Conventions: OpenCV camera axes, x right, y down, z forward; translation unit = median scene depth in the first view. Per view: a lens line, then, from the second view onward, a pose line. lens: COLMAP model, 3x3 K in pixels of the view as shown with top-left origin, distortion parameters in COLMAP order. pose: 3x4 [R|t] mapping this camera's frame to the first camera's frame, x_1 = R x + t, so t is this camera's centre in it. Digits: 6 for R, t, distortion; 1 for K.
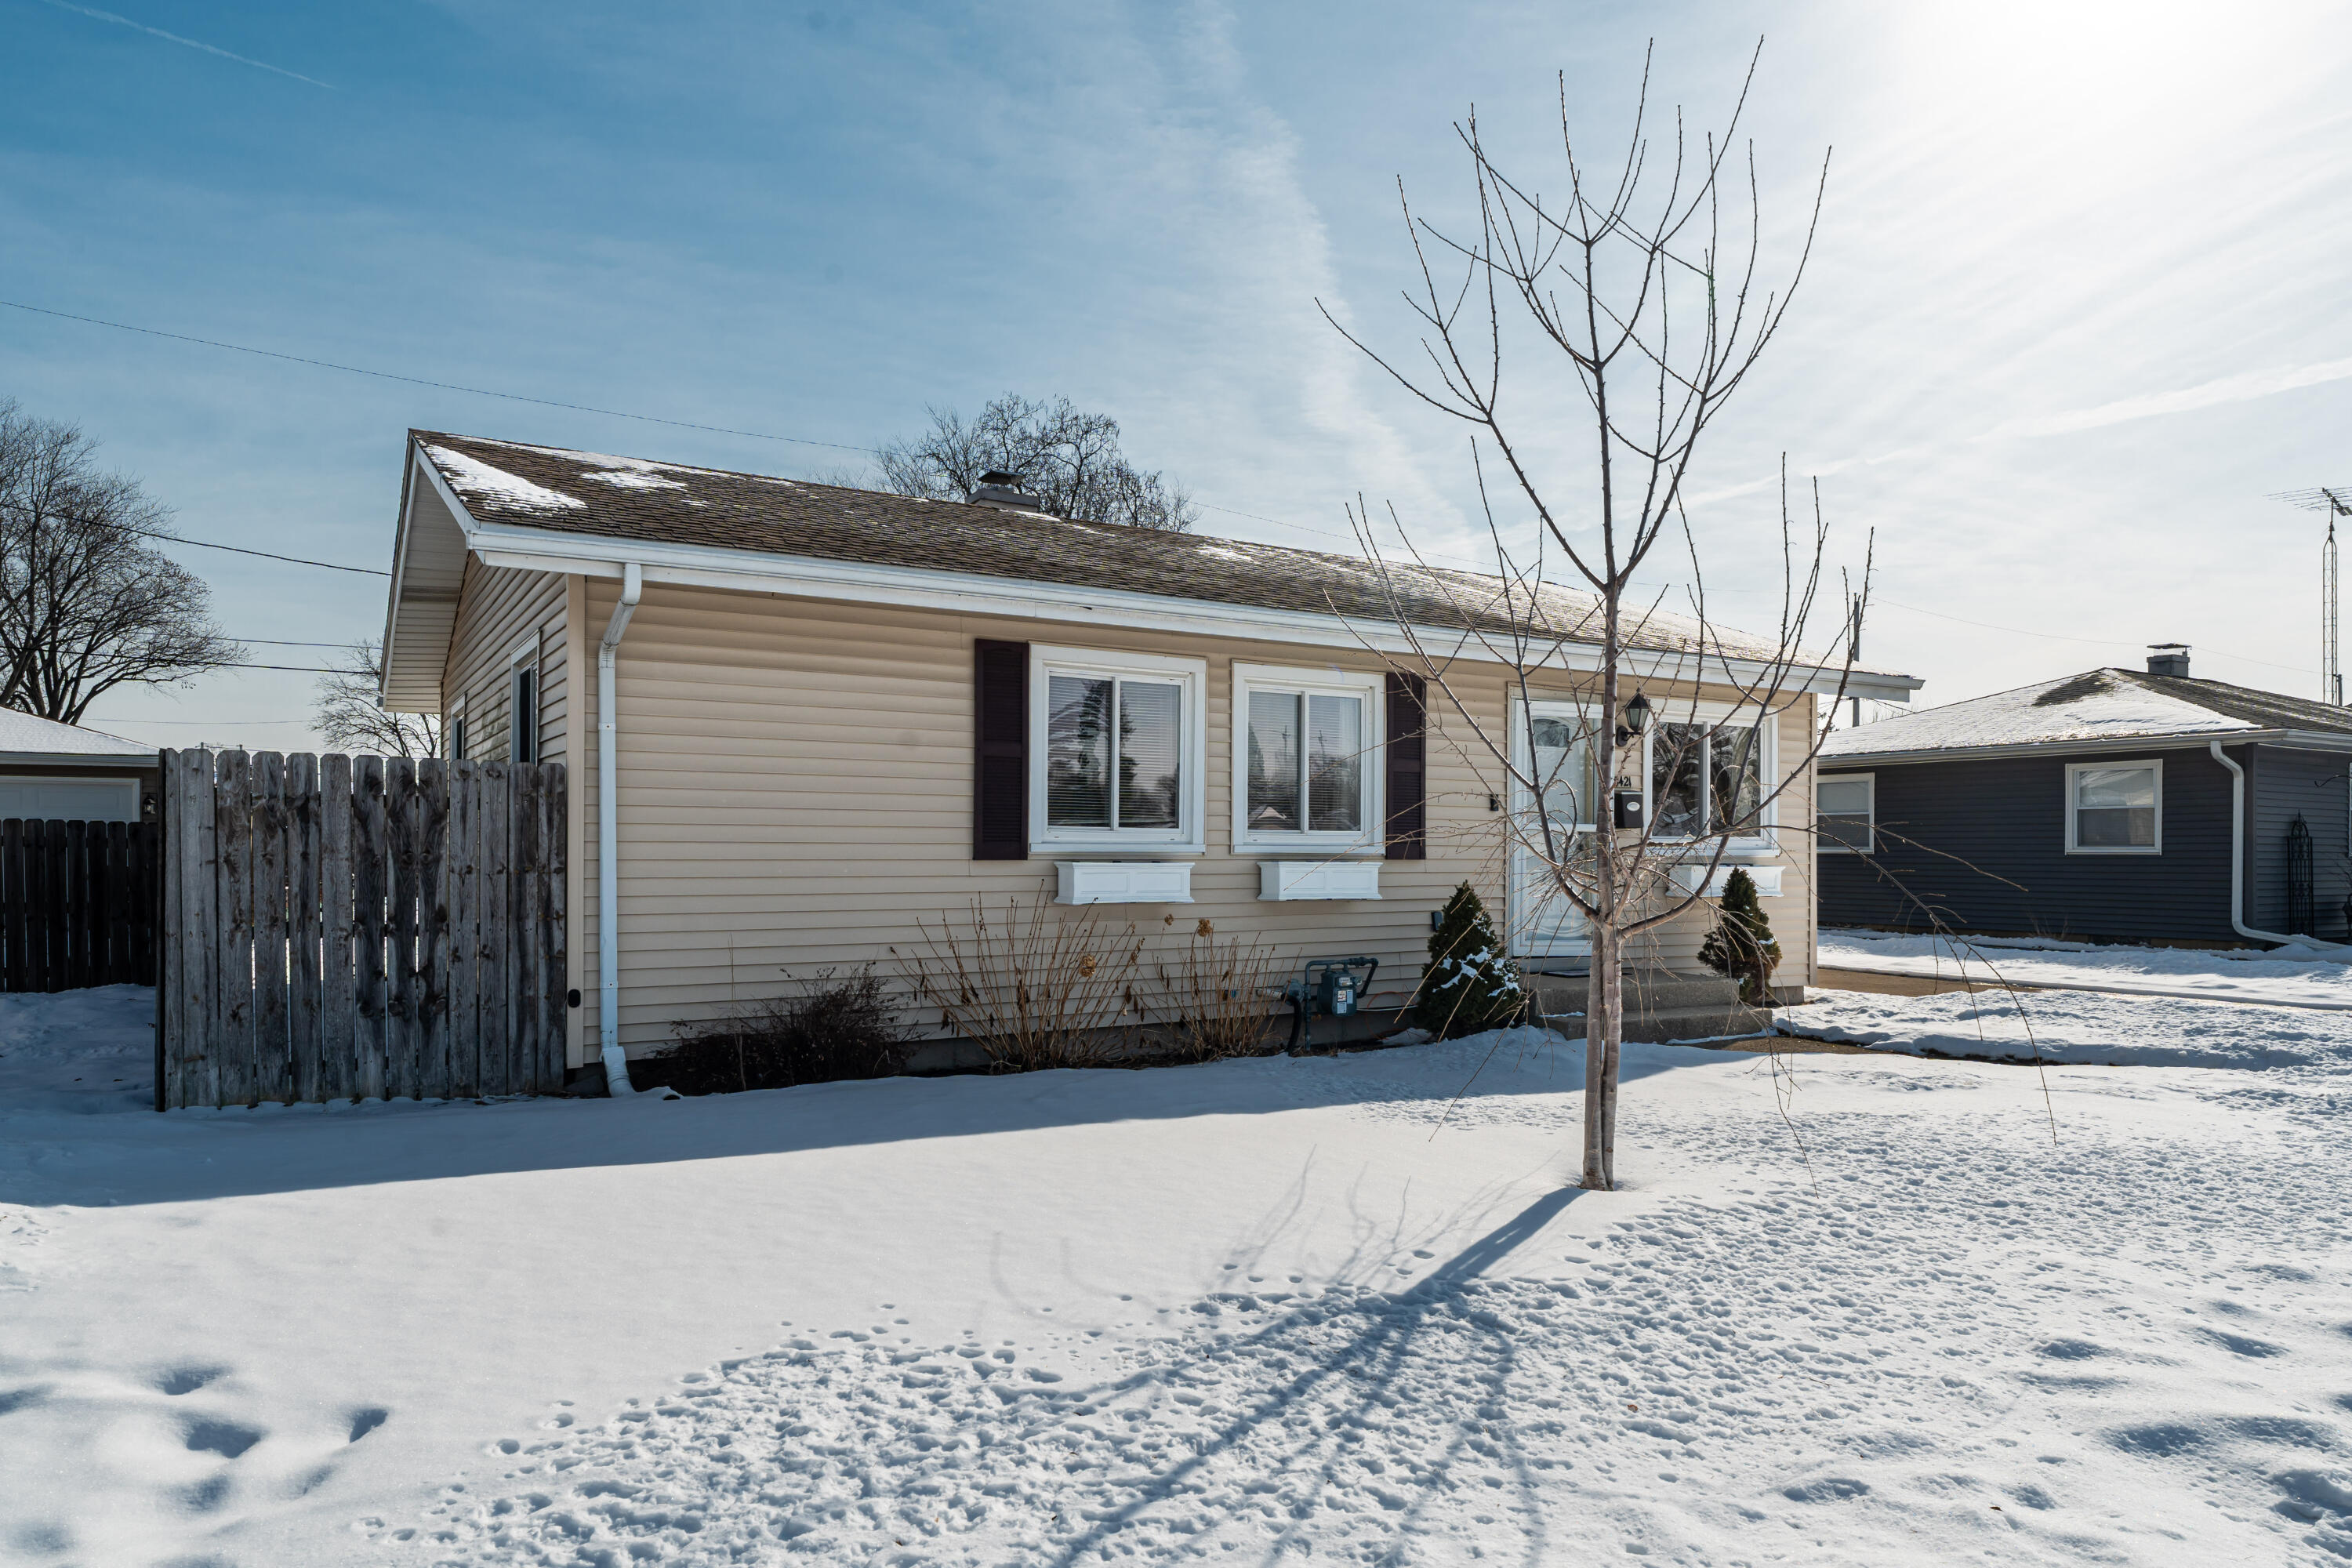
lens RADIAL K [[1451.7, 0, 1176.0], [0, 1451.7, 784.0], [0, 0, 1]] dist [-0.081527, -0.000036]
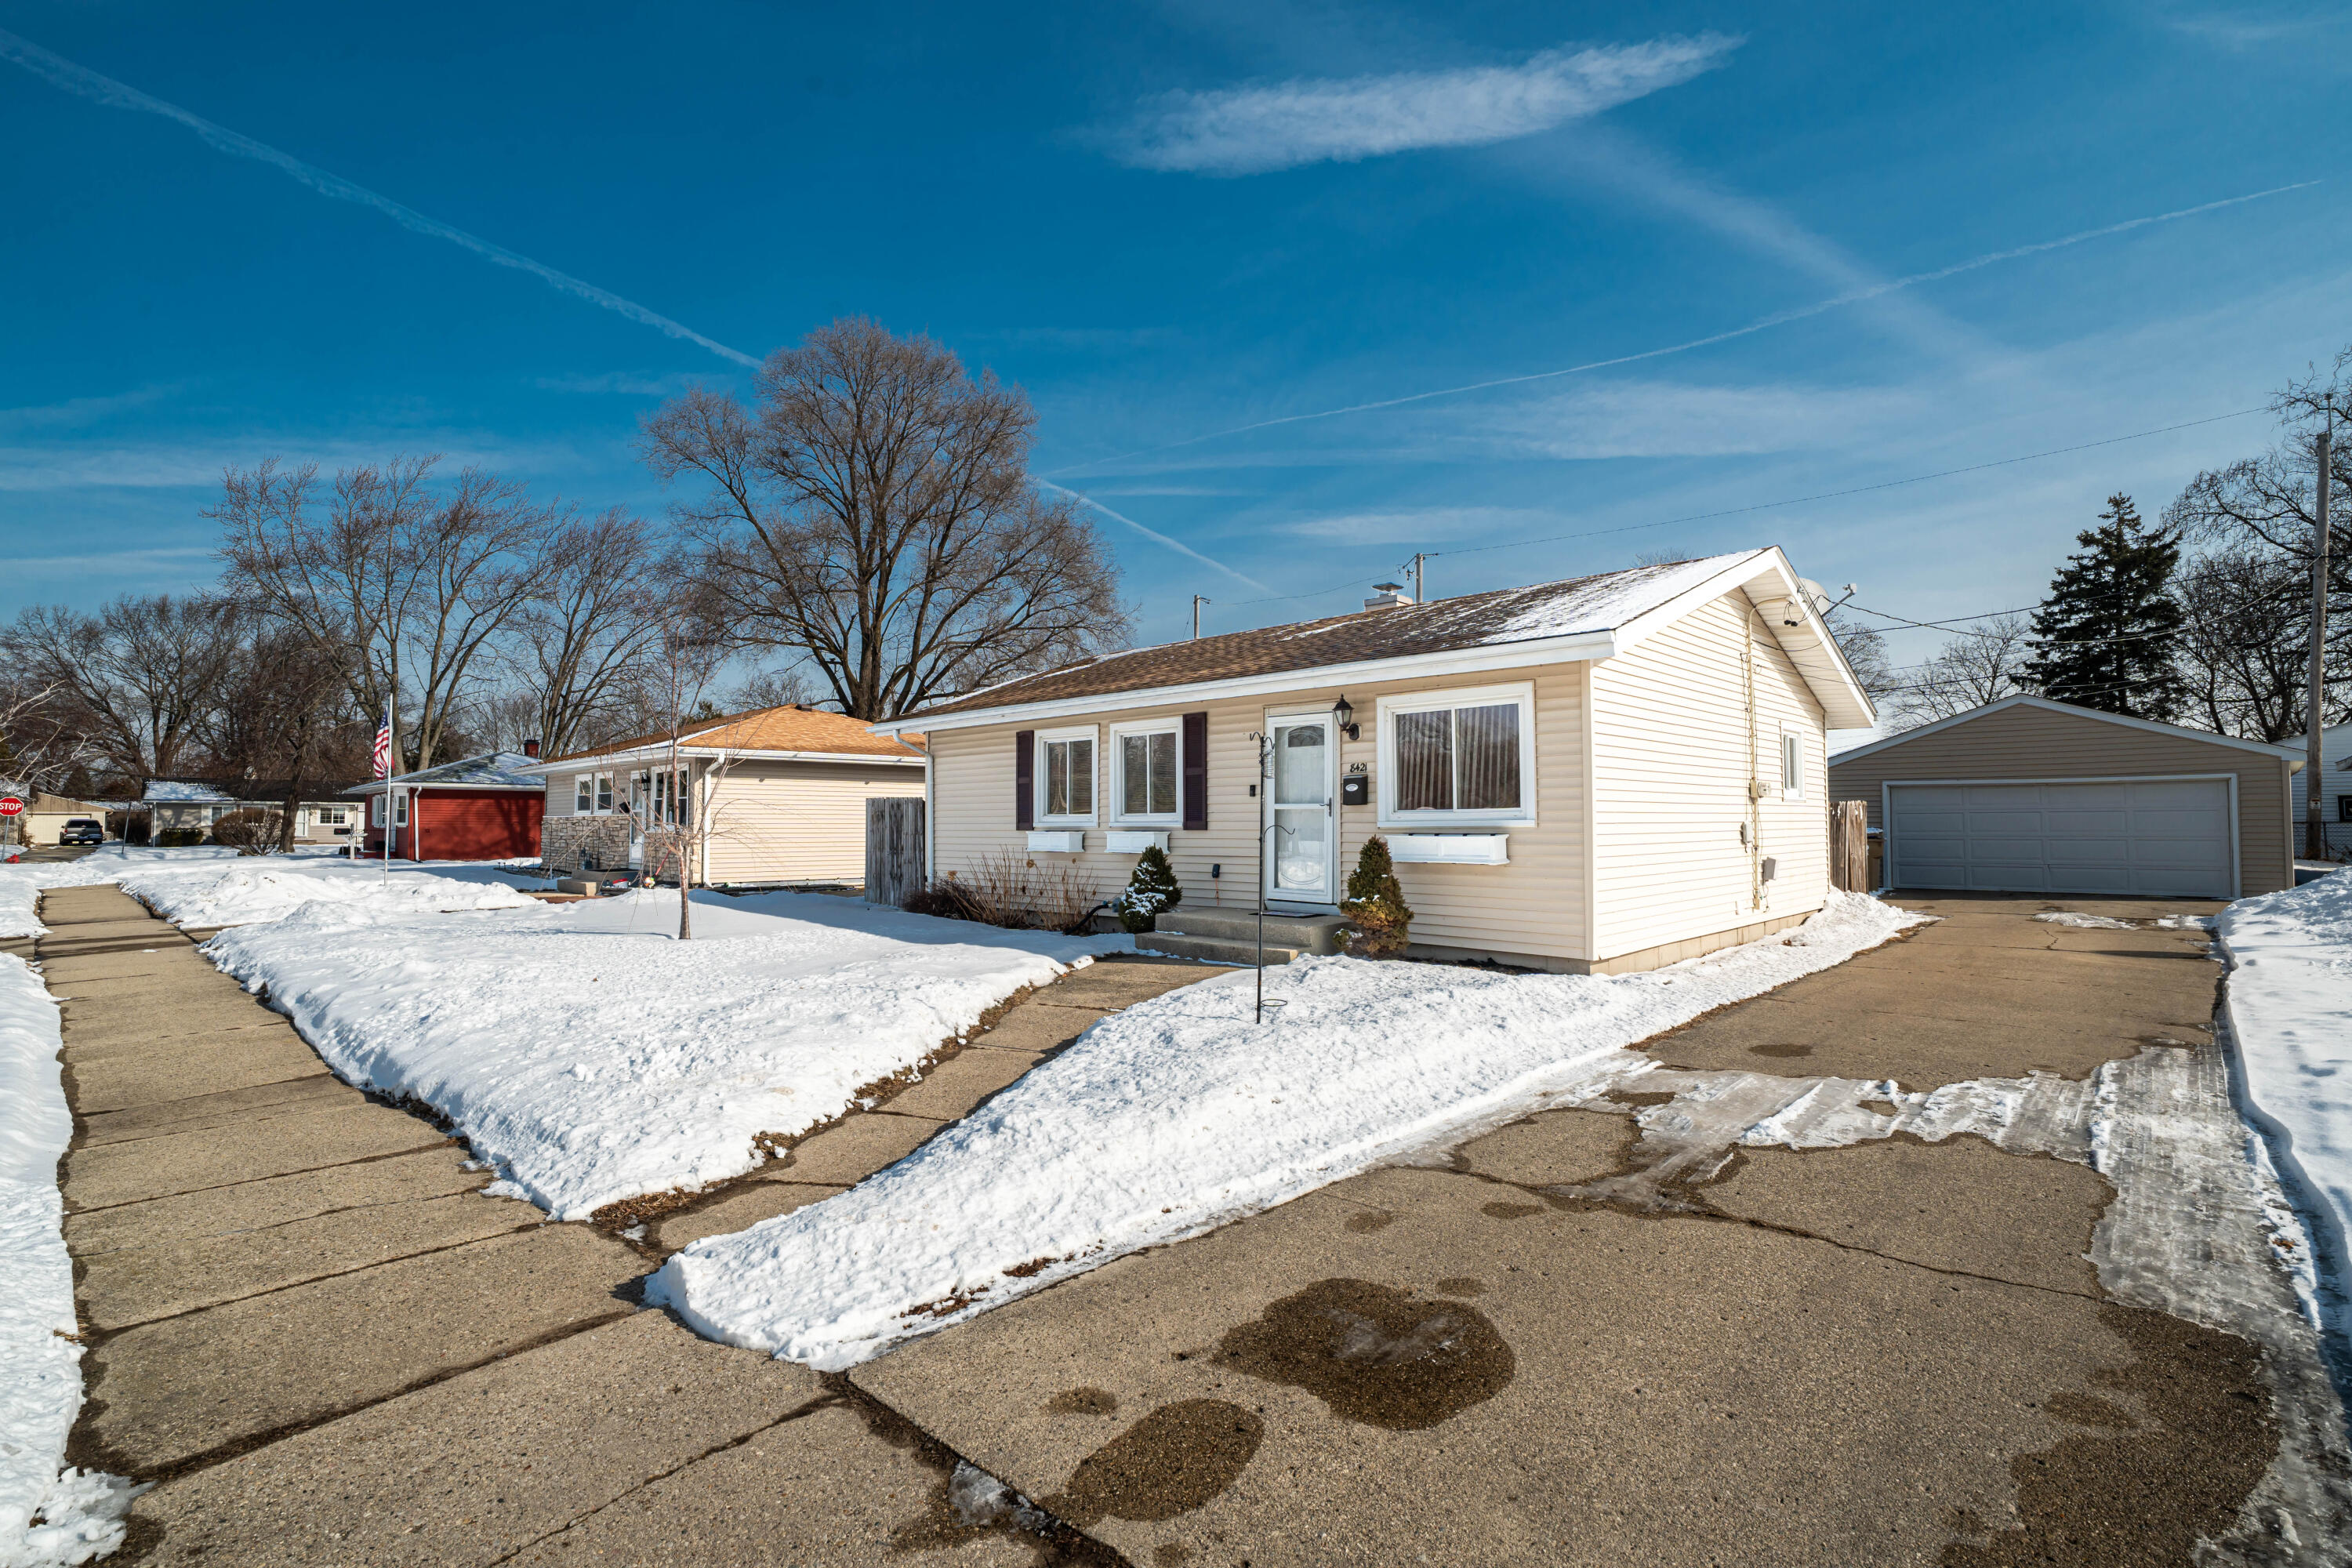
lens RADIAL K [[1088.5, 0, 1180.2], [0, 1088.5, 776.1], [0, 0, 1]] dist [-0.070964, 0.025828]
pose [[0.242927, -0.049725, -0.968769, 1.520382], [0.043969, 0.998223, -0.040211, 0.046146], [0.969048, -0.032828, 0.244681, 0.812750]]
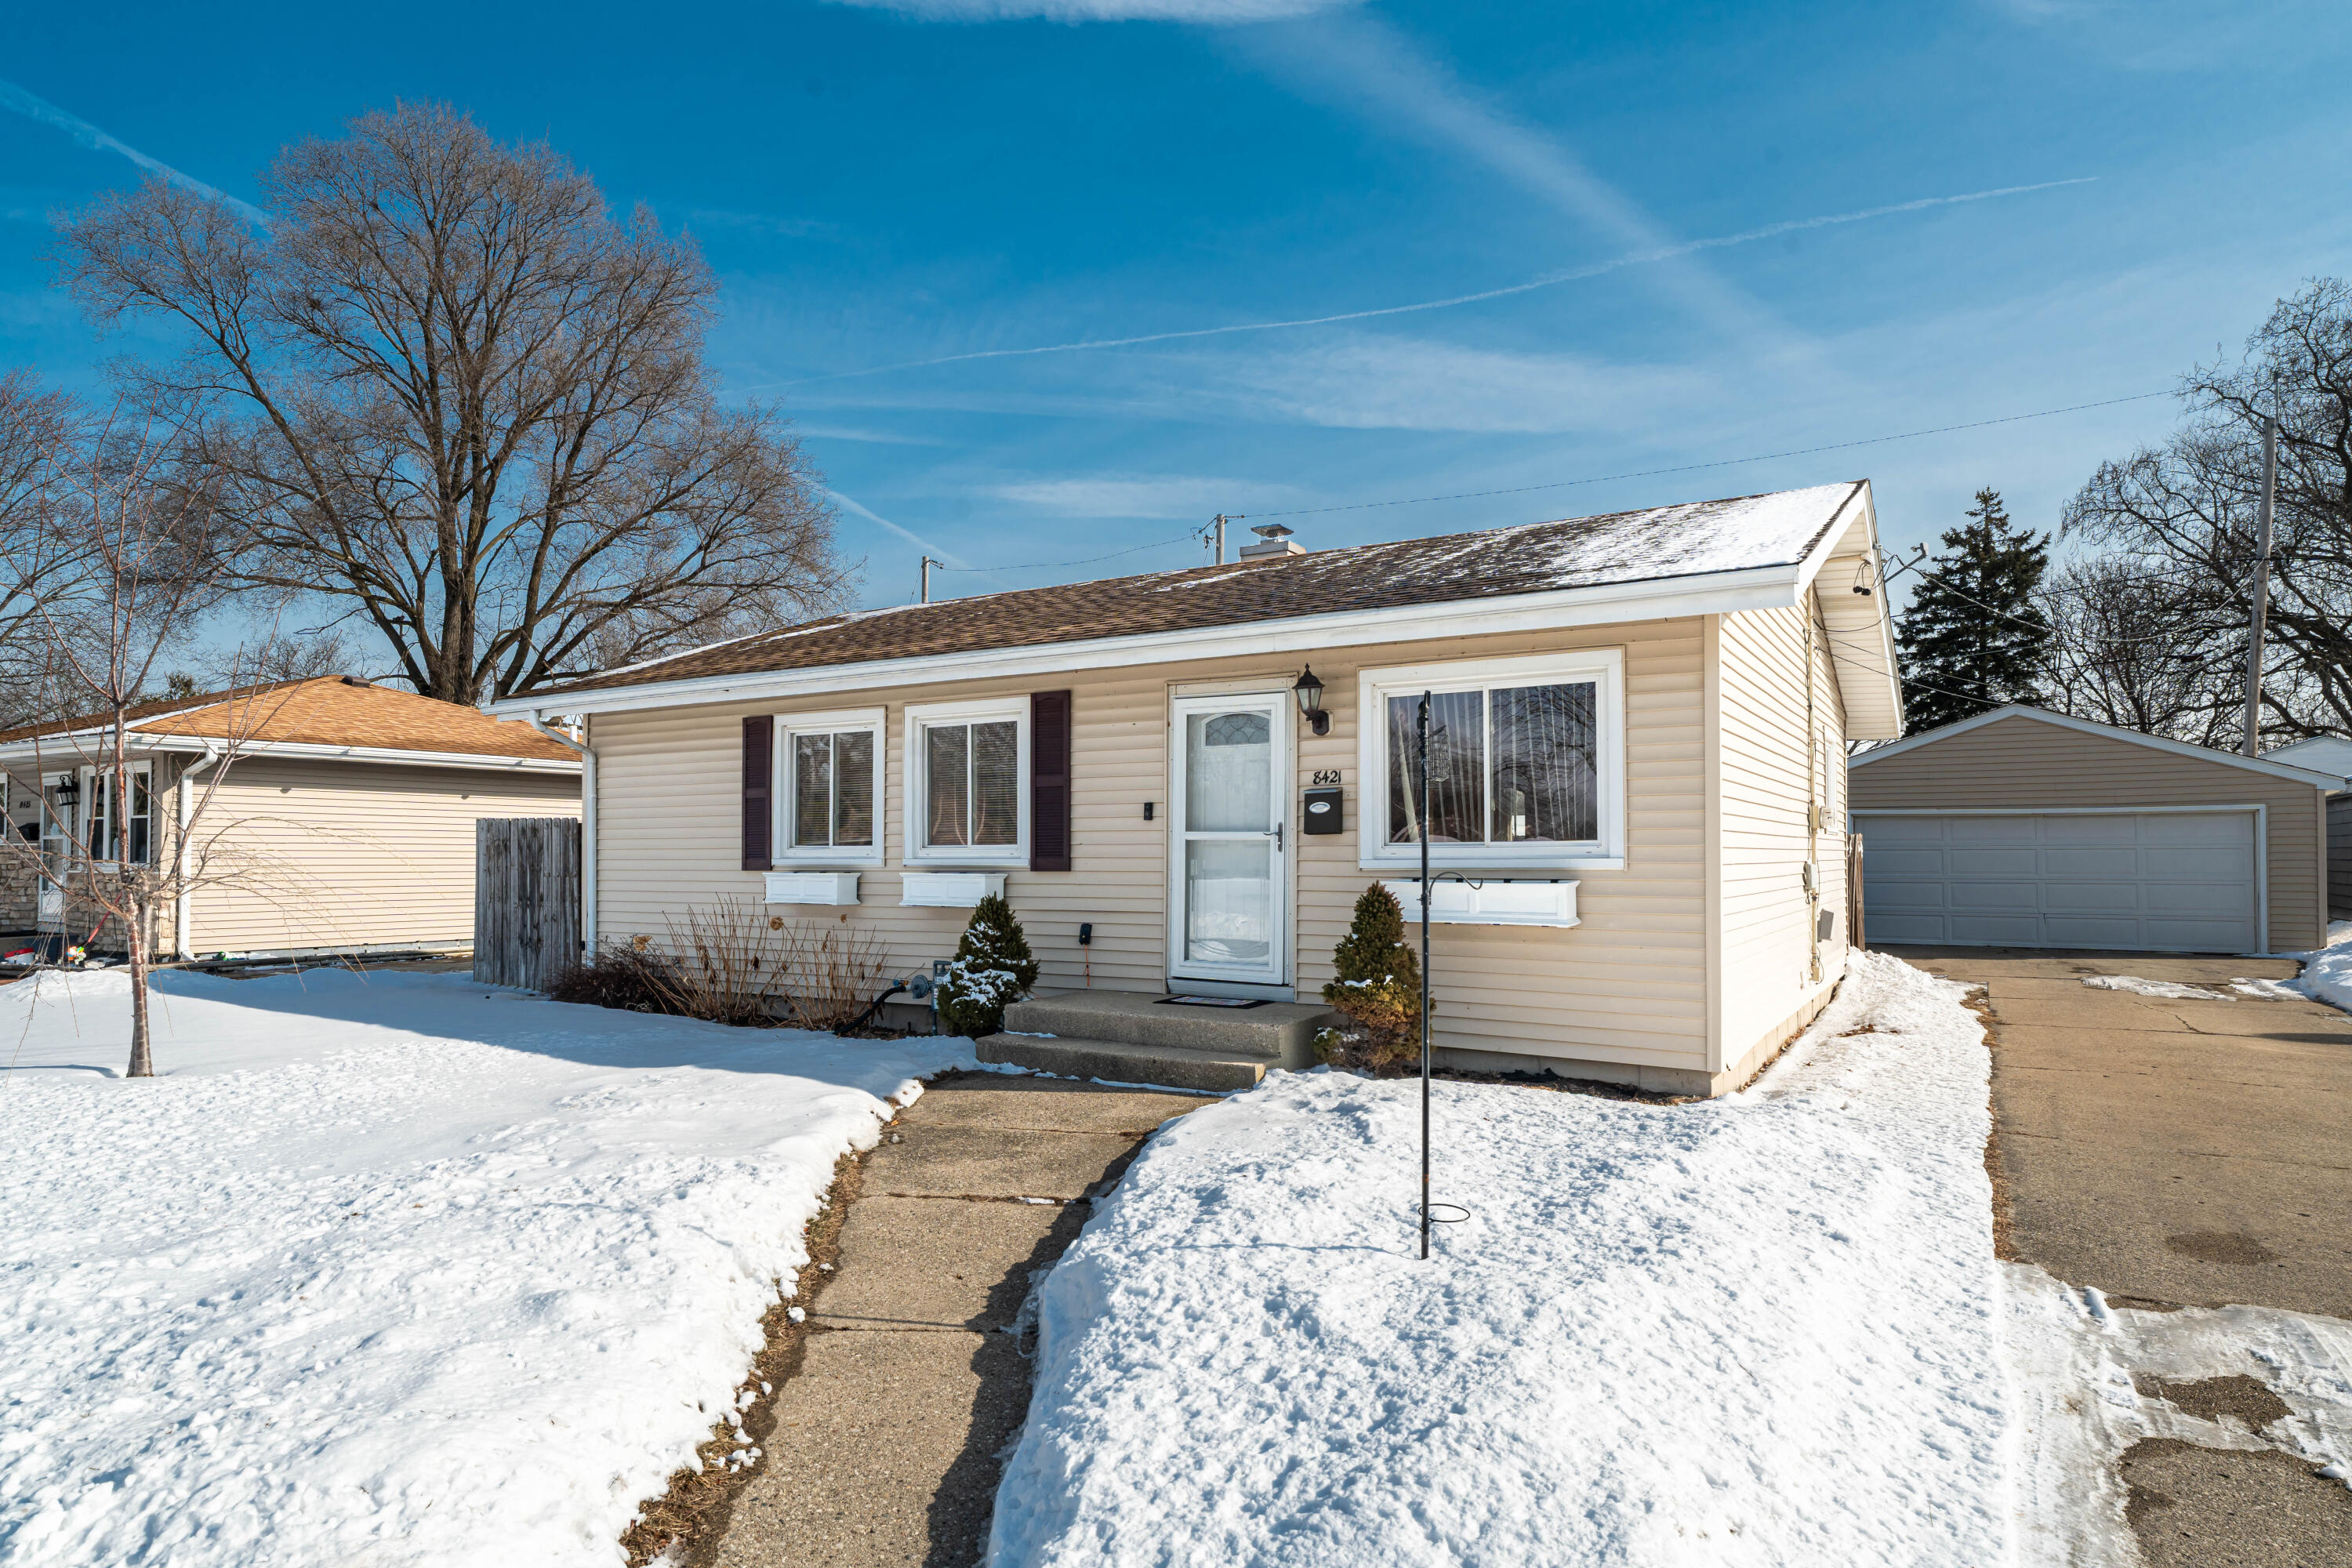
lens RADIAL K [[1341.4, 0, 1173.0], [0, 1341.4, 823.1], [0, 0, 1]] dist [-0.001777, 0.001043]
pose [[0.450248, -0.029161, -0.892427, 1.220340], [0.039704, 0.999132, -0.012616, 0.038124], [0.892020, -0.029752, 0.451015, 0.758538]]
